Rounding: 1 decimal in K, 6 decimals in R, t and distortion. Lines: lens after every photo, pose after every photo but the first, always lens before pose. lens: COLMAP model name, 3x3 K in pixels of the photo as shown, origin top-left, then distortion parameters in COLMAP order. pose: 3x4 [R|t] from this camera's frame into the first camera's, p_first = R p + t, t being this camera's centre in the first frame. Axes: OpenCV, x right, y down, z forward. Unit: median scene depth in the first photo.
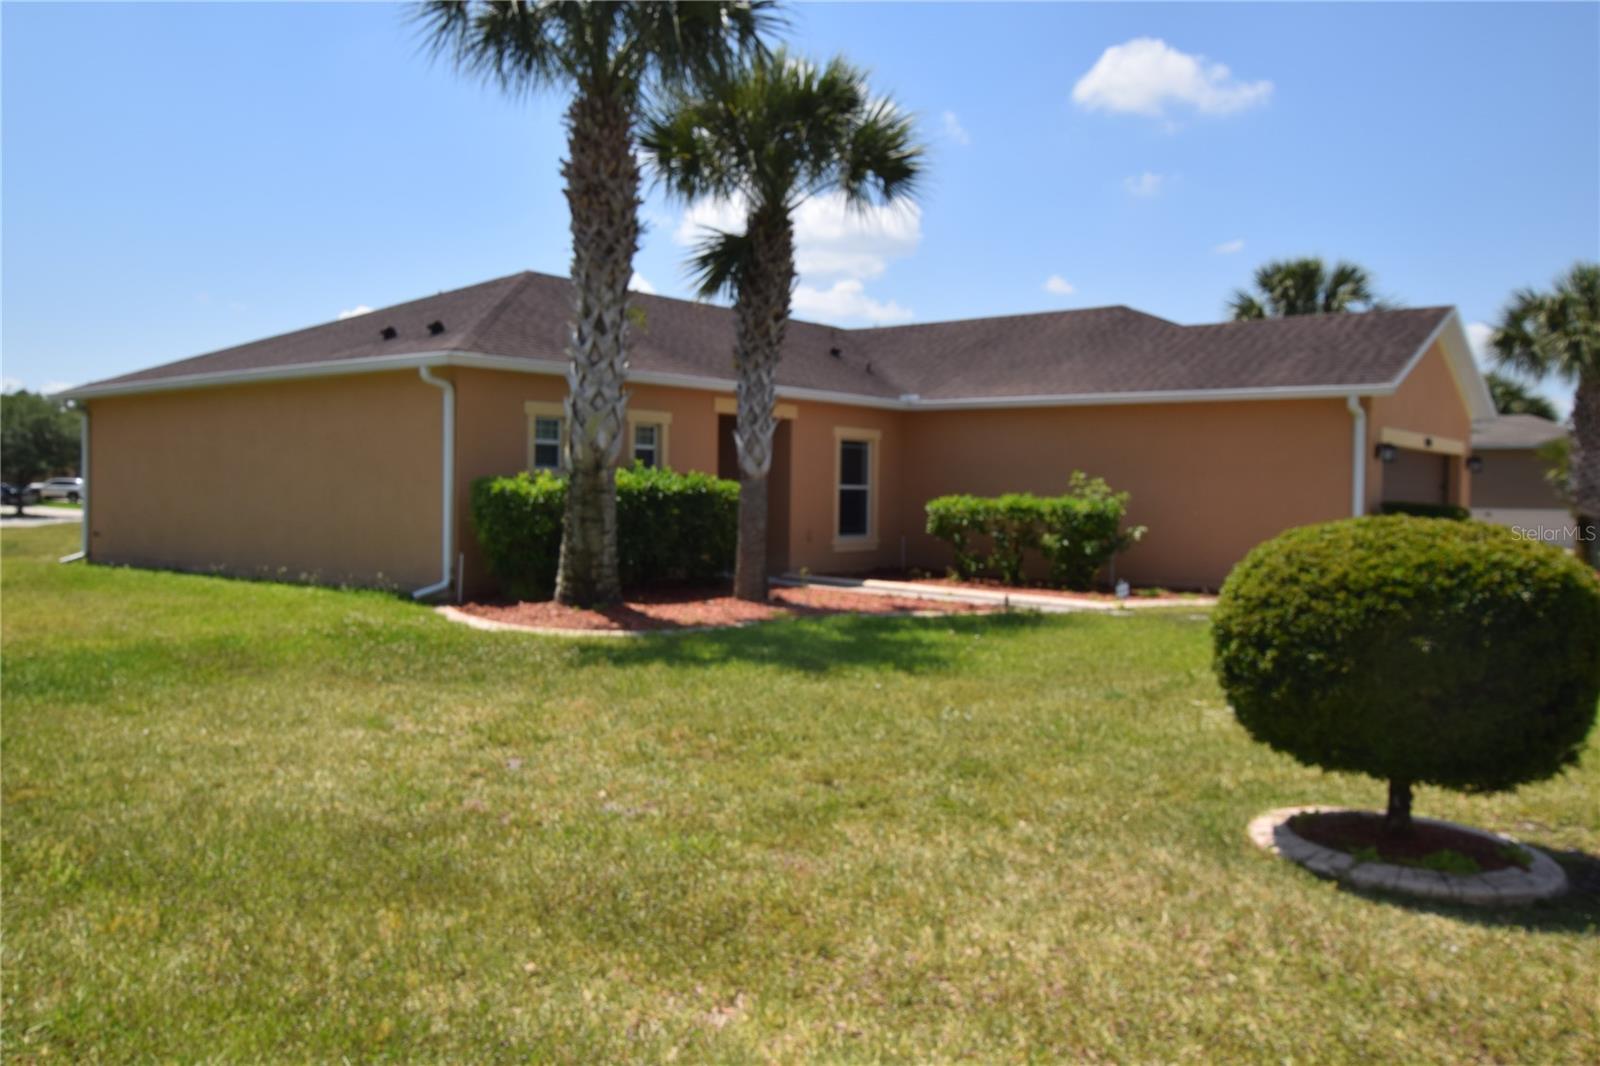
lens RADIAL K [[1210.8, 0, 800.0], [0, 1210.8, 533.0], [0, 0, 1]] dist [0.006020, 0.001945]
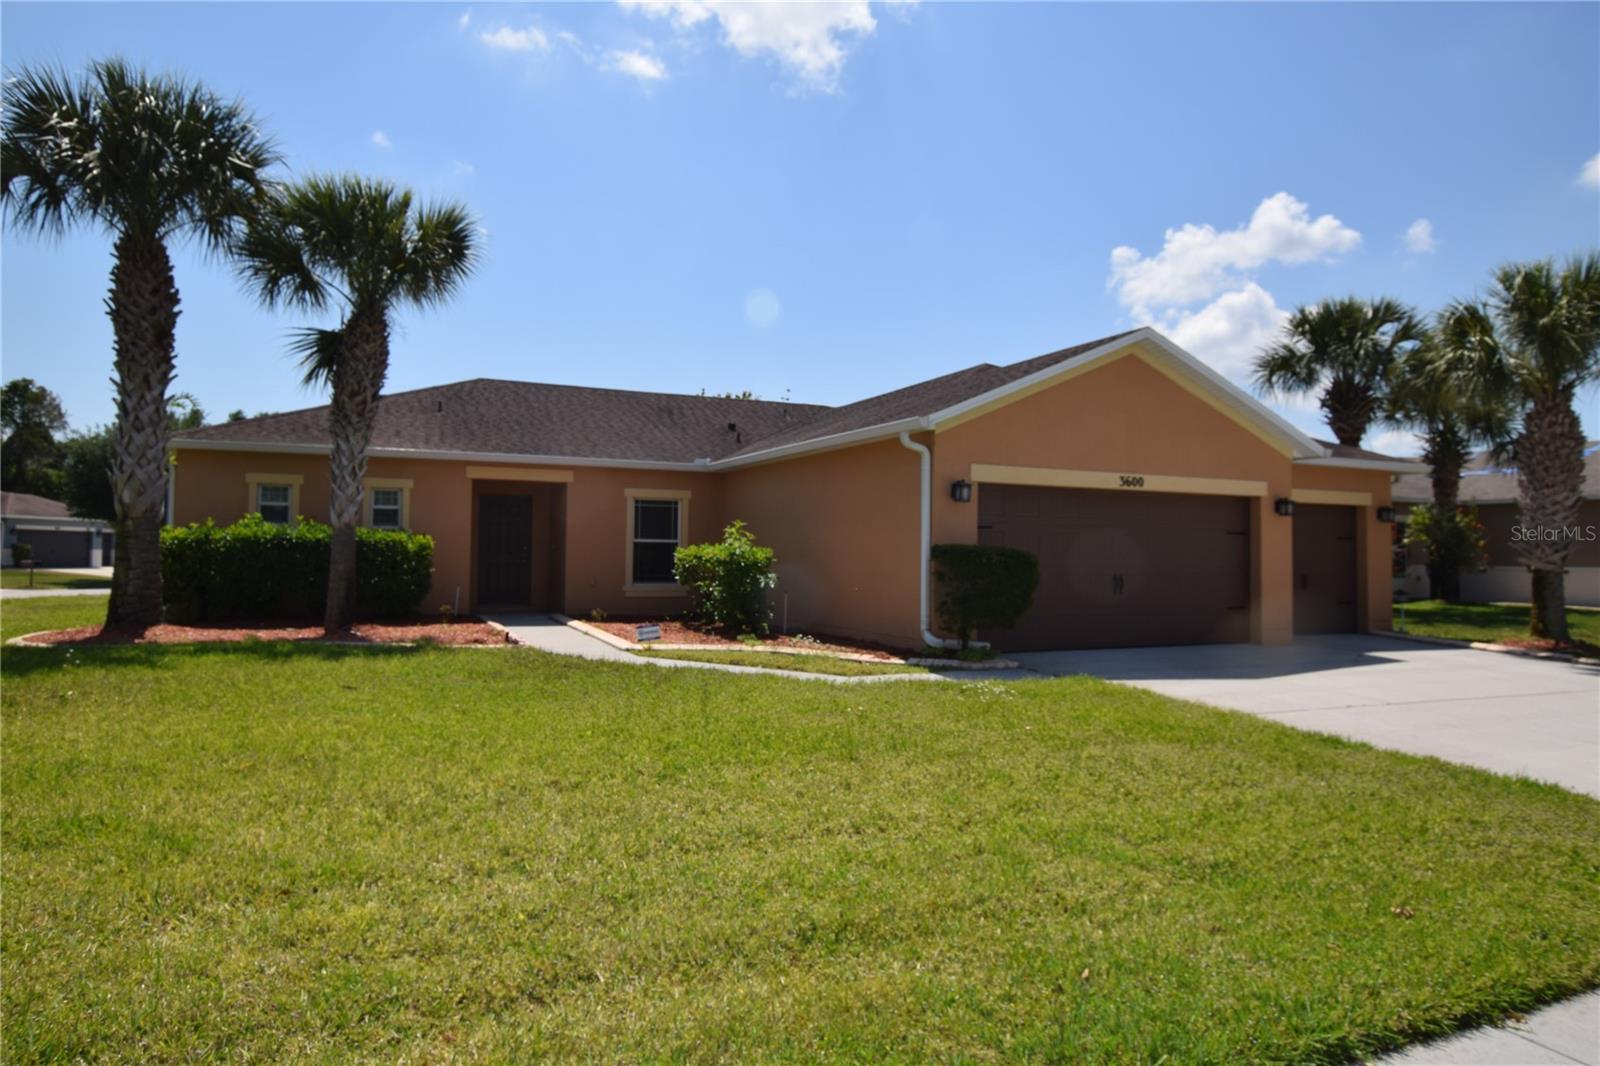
lens RADIAL K [[973.3, 0, 793.9], [0, 973.3, 522.9], [0, 0, 1]] dist [-0.001339, 0.001573]
pose [[0.895319, -0.020035, -0.444975, 0.689861], [-0.013922, 0.997241, -0.072912, 0.012359], [0.445209, 0.071475, 0.892570, 0.289418]]
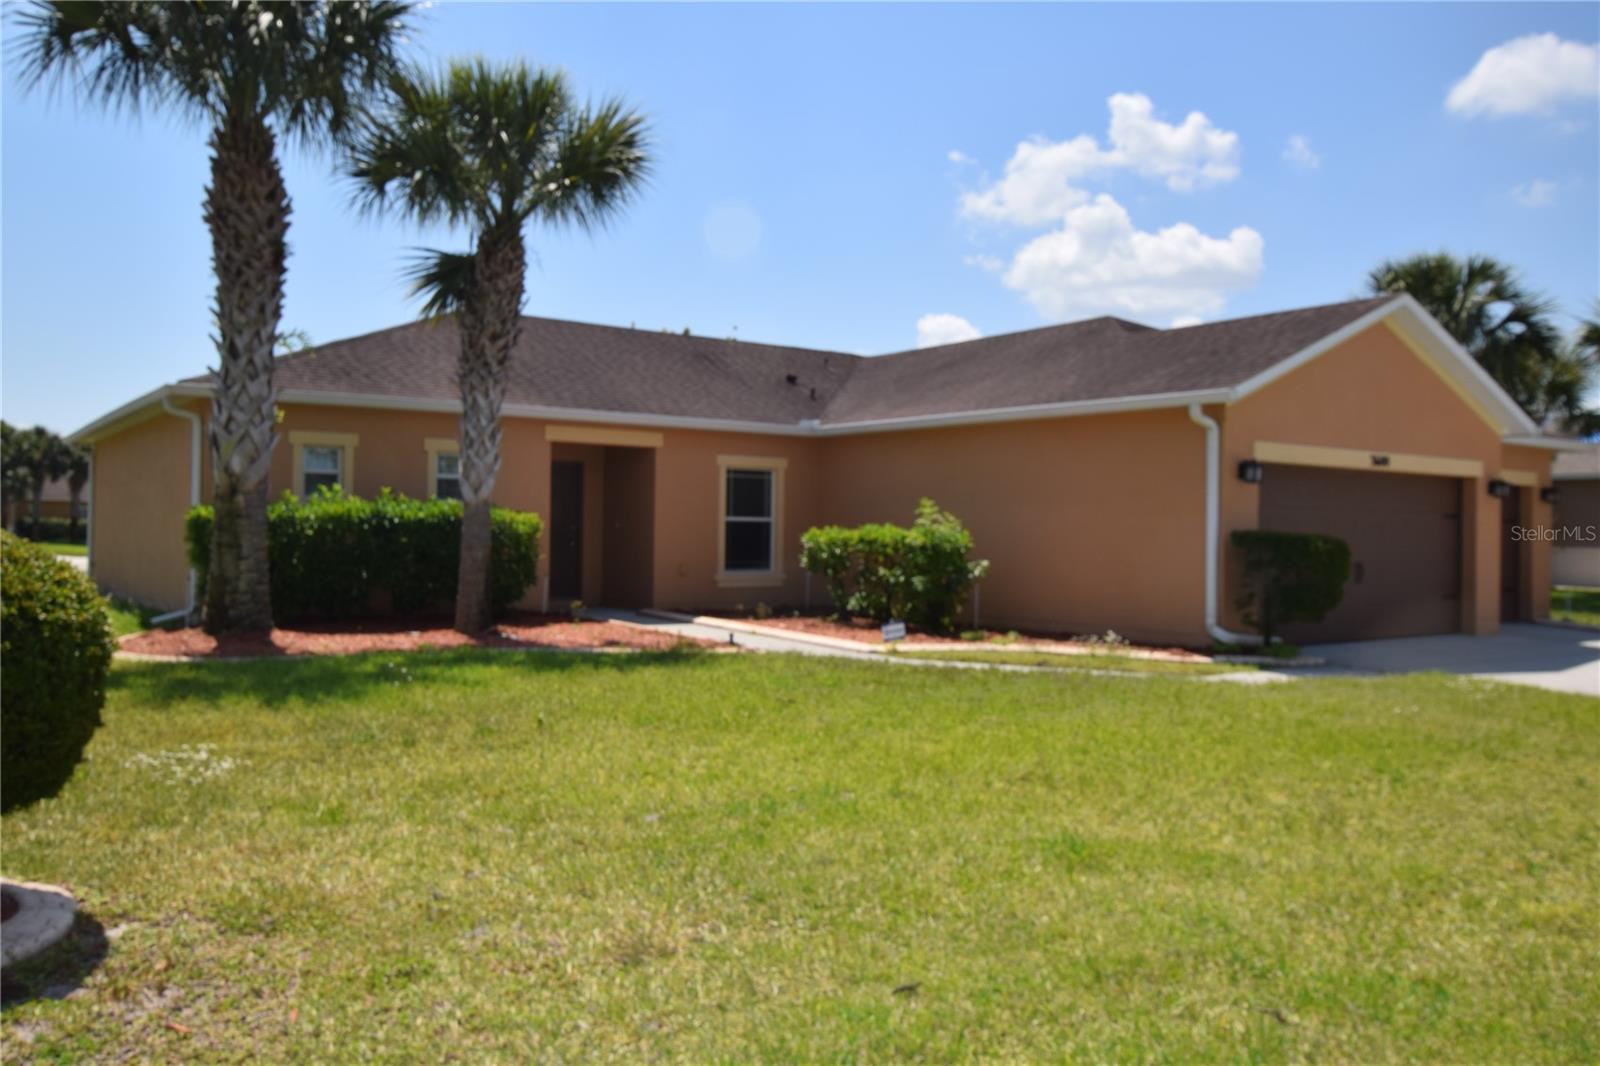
lens RADIAL K [[1236.7, 0, 800.0], [0, 1236.7, 533.0], [0, 0, 1]] dist [0.006331, 0.004226]
pose [[0.965648, -0.001091, -0.259851, 0.401431], [-0.008798, 0.999280, -0.036893, 0.009264], [0.259704, 0.037912, 0.964944, 0.106852]]
